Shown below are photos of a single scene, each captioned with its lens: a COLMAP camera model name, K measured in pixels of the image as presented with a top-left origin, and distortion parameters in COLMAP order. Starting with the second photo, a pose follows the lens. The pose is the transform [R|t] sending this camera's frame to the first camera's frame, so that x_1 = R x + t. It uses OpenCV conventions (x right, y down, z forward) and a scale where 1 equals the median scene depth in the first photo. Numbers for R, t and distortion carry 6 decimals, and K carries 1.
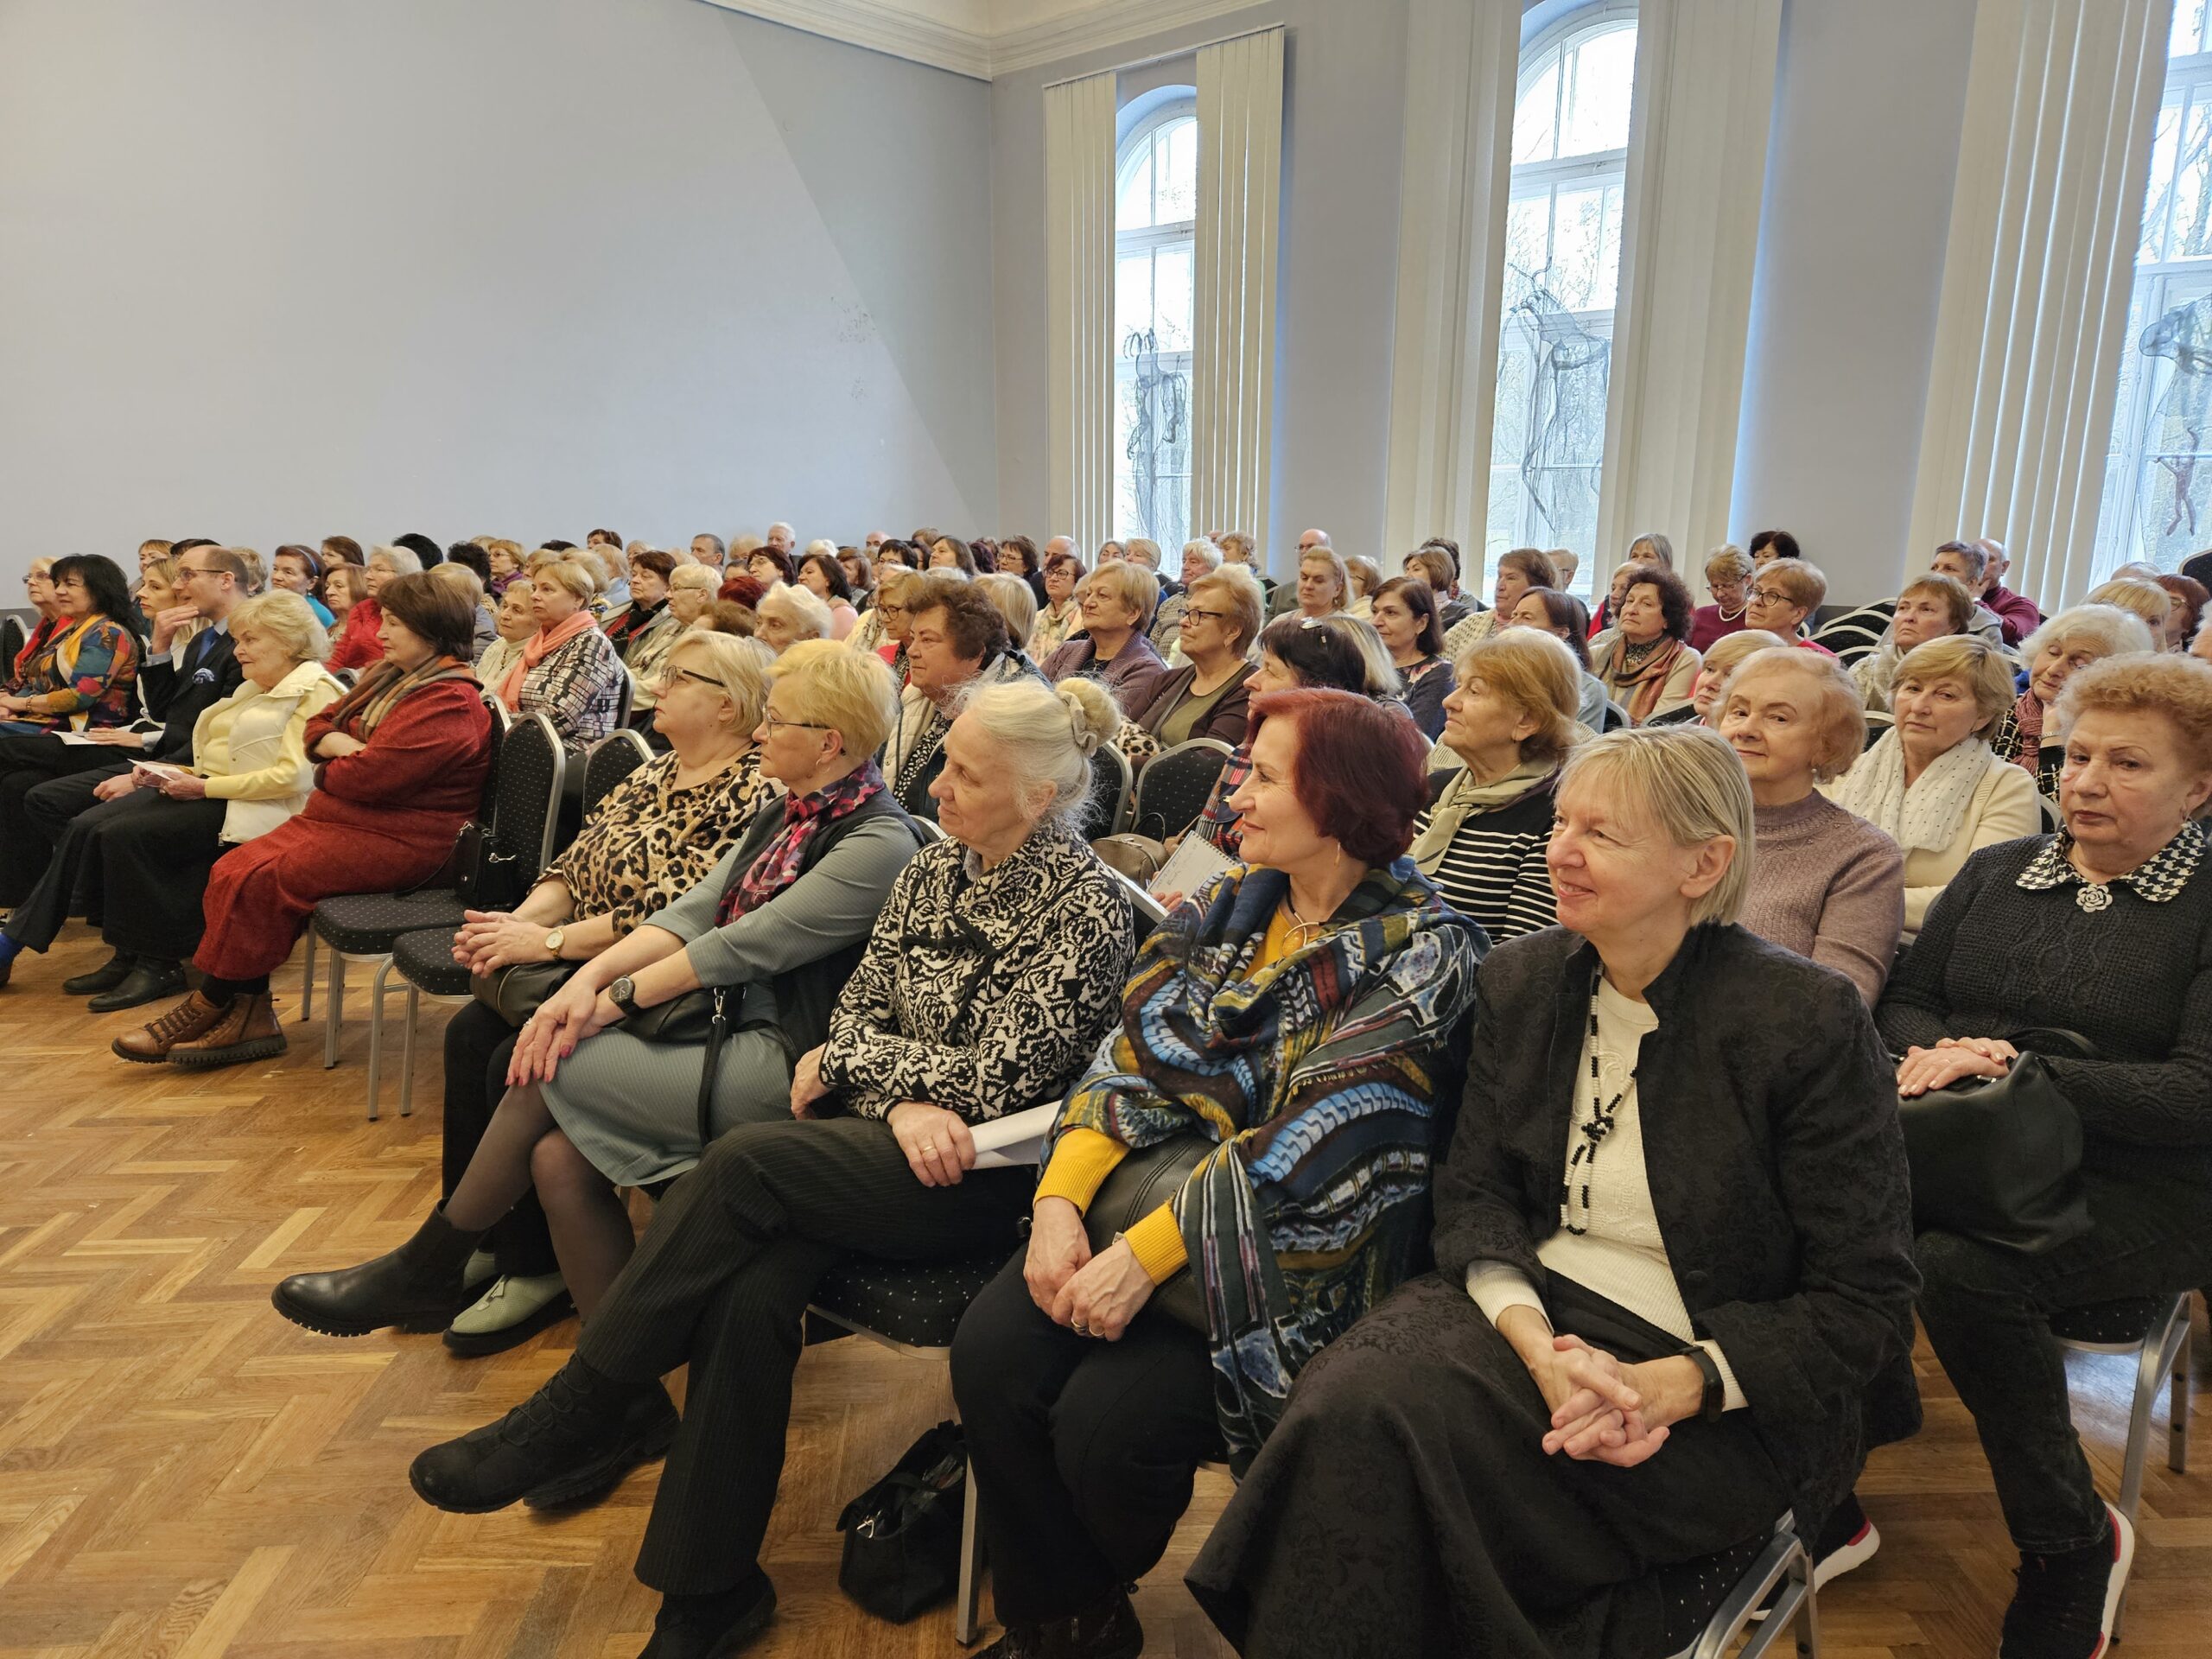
lens RADIAL K [[1533.2, 0, 1100.1], [0, 1533.2, 815.2], [0, 0, 1]] dist [-0.006228, -0.003110]
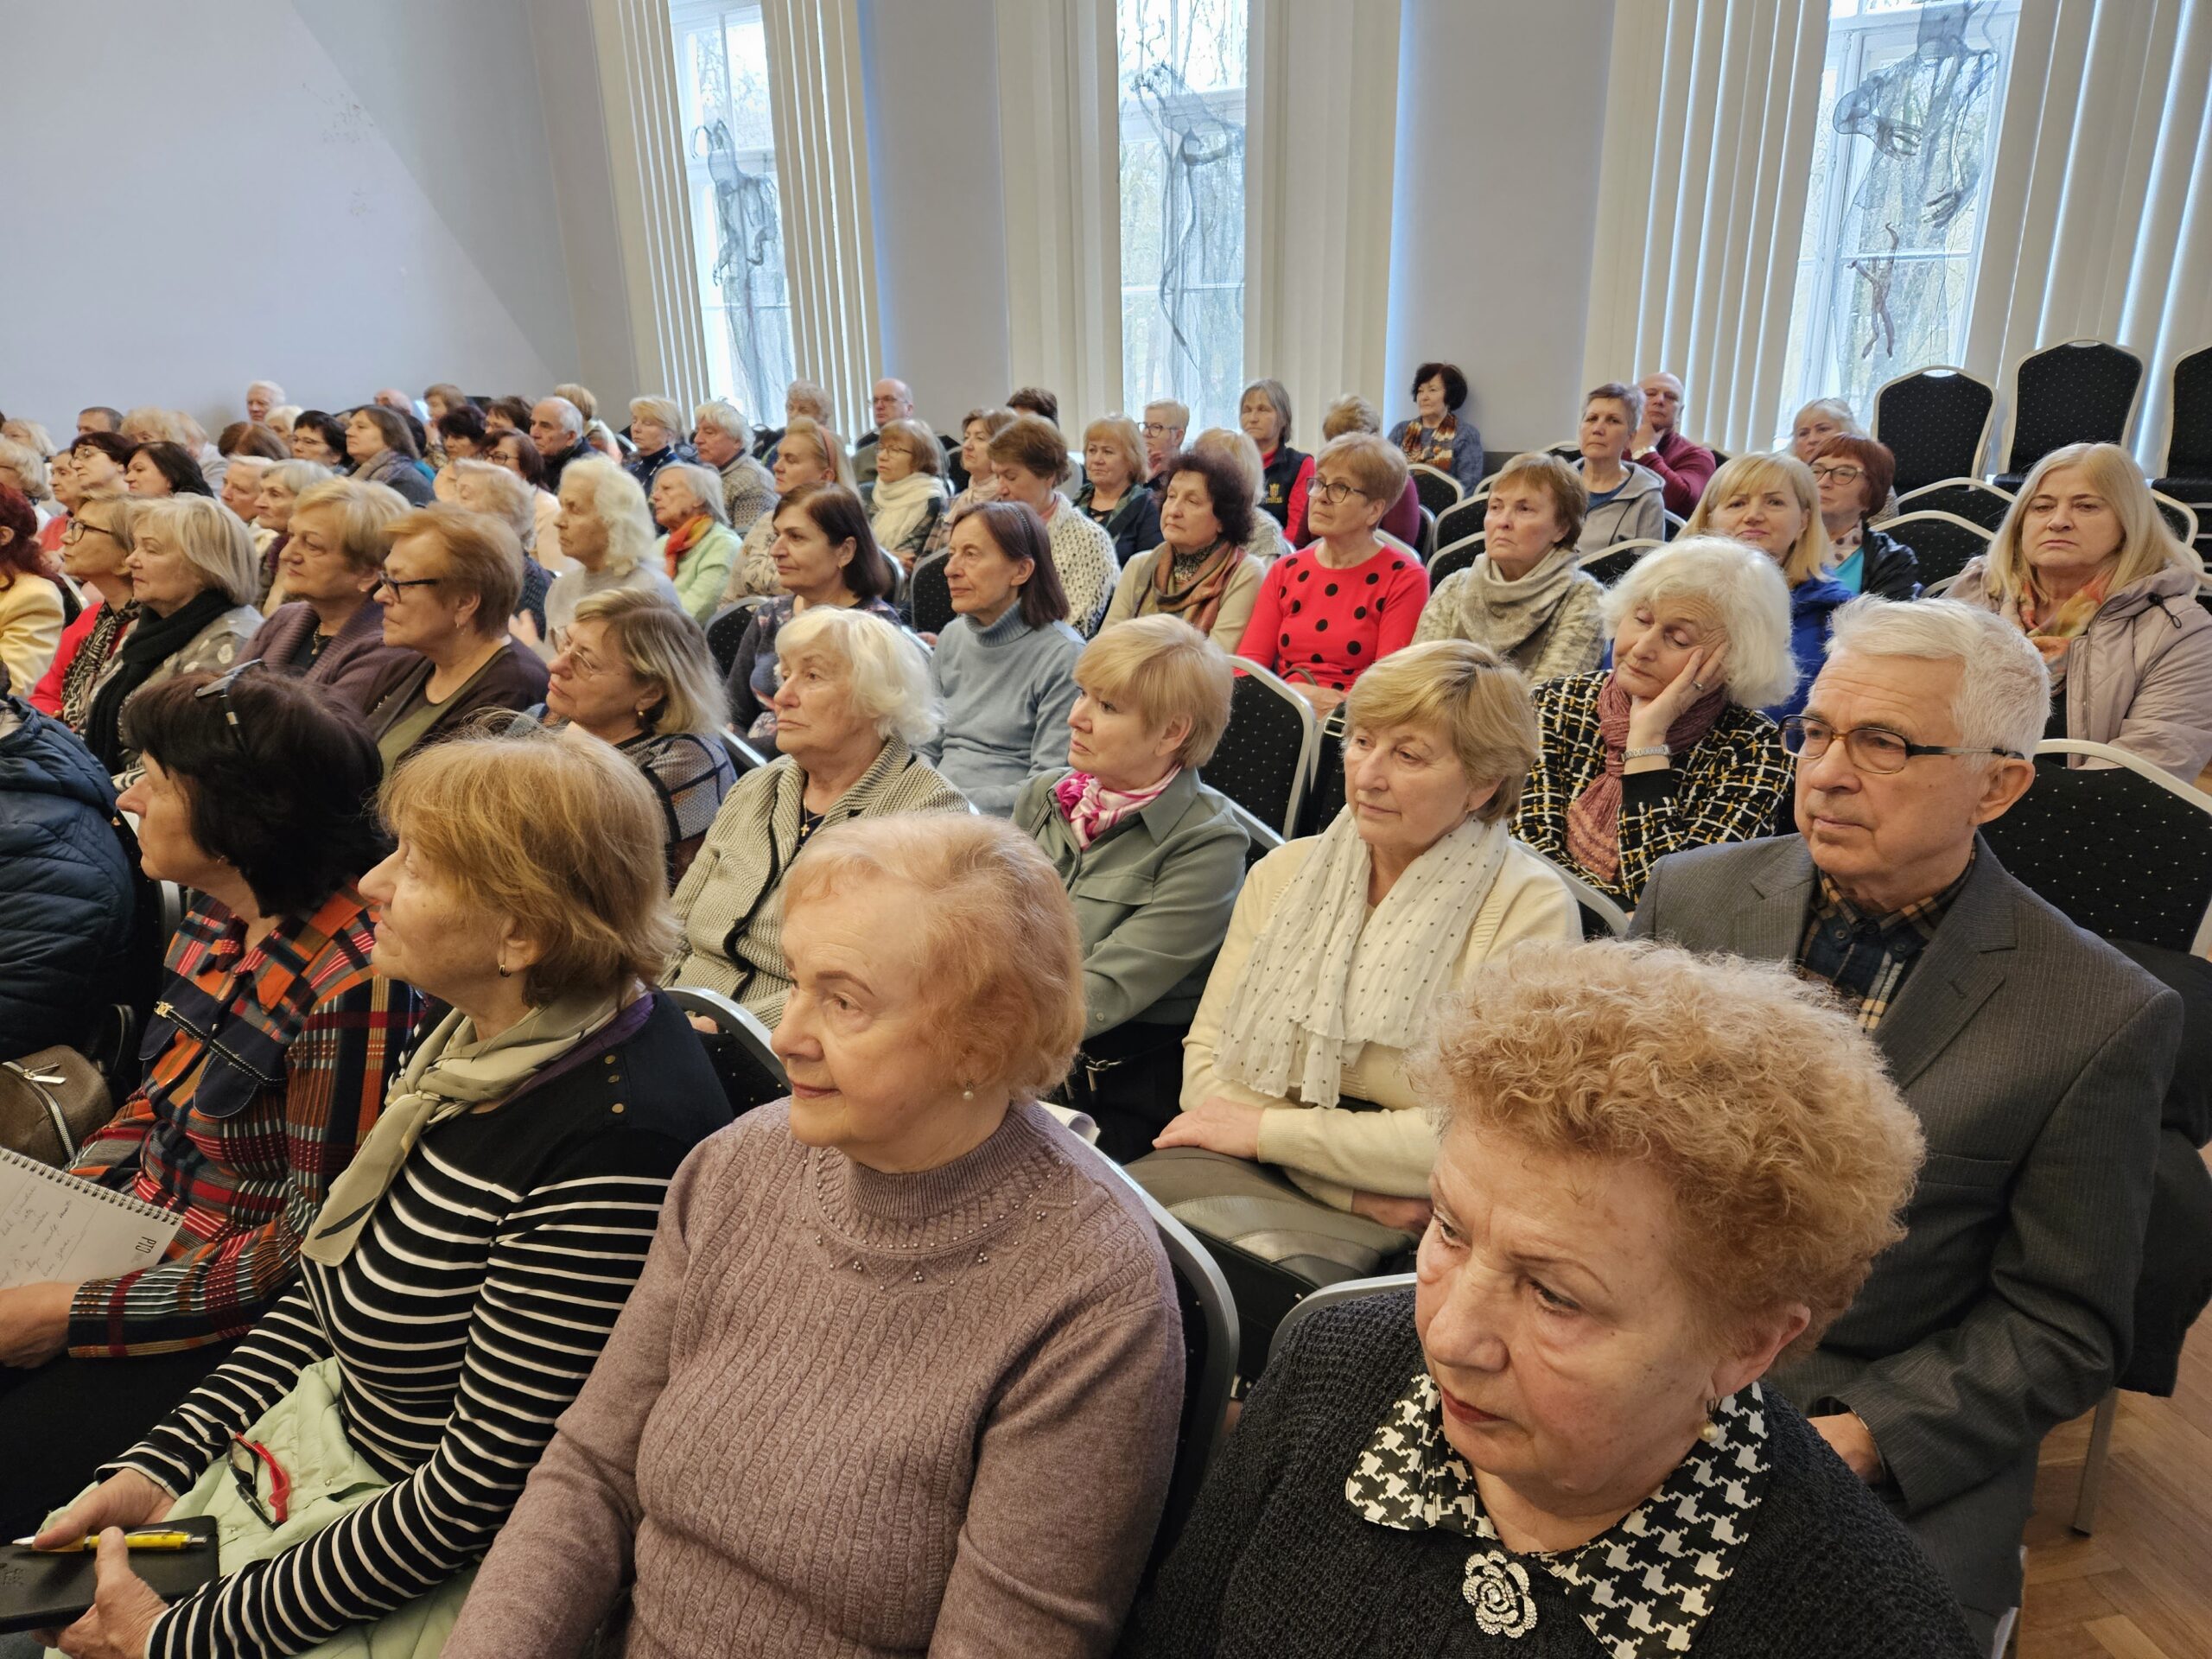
lens RADIAL K [[1594.7, 0, 1109.1], [0, 1594.7, 849.4], [0, 0, 1]] dist [0.064755, -0.075572]
pose [[0.984959, -0.077899, 0.154231, 0.234638], [0.059897, 0.991192, 0.118117, -0.080434], [-0.162074, -0.107103, 0.980949, 0.298943]]
